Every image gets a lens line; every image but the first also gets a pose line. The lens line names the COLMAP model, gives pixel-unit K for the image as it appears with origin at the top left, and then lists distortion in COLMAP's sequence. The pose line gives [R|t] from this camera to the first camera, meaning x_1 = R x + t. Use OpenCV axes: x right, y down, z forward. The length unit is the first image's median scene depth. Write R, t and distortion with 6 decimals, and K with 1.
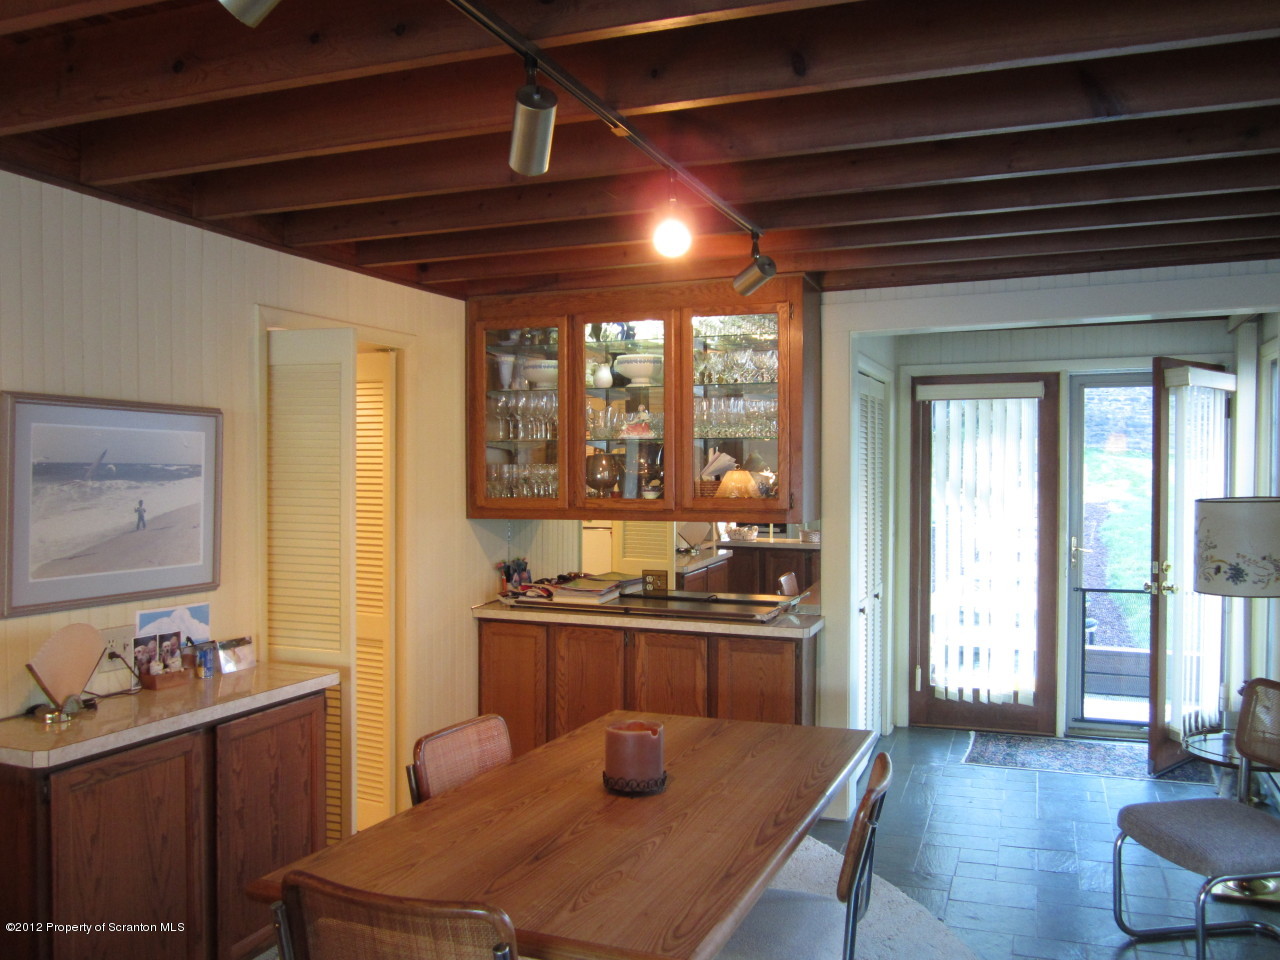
lens RADIAL K [[1073.2, 0, 644.0], [0, 1073.2, 485.0], [0, 0, 1]] dist [-0.035566, 0.008234]
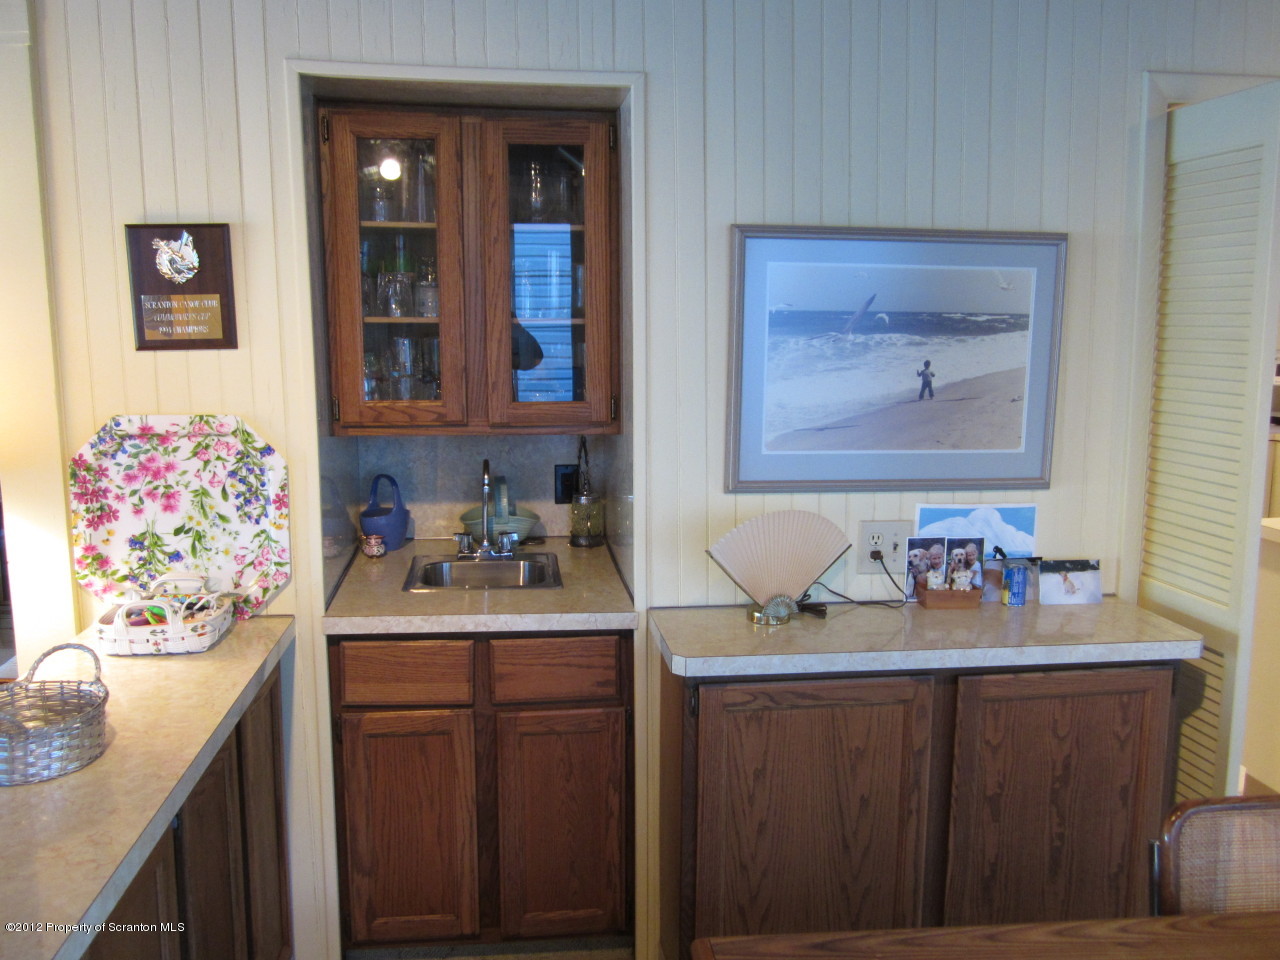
lens RADIAL K [[1073.2, 0, 644.0], [0, 1073.2, 485.0], [0, 0, 1]] dist [-0.035566, 0.008234]
pose [[0.474429, 0.124859, -0.871394, 0.109180], [-0.014894, 0.990887, 0.133871, 0.002862], [0.880168, -0.050534, 0.471965, 0.453705]]
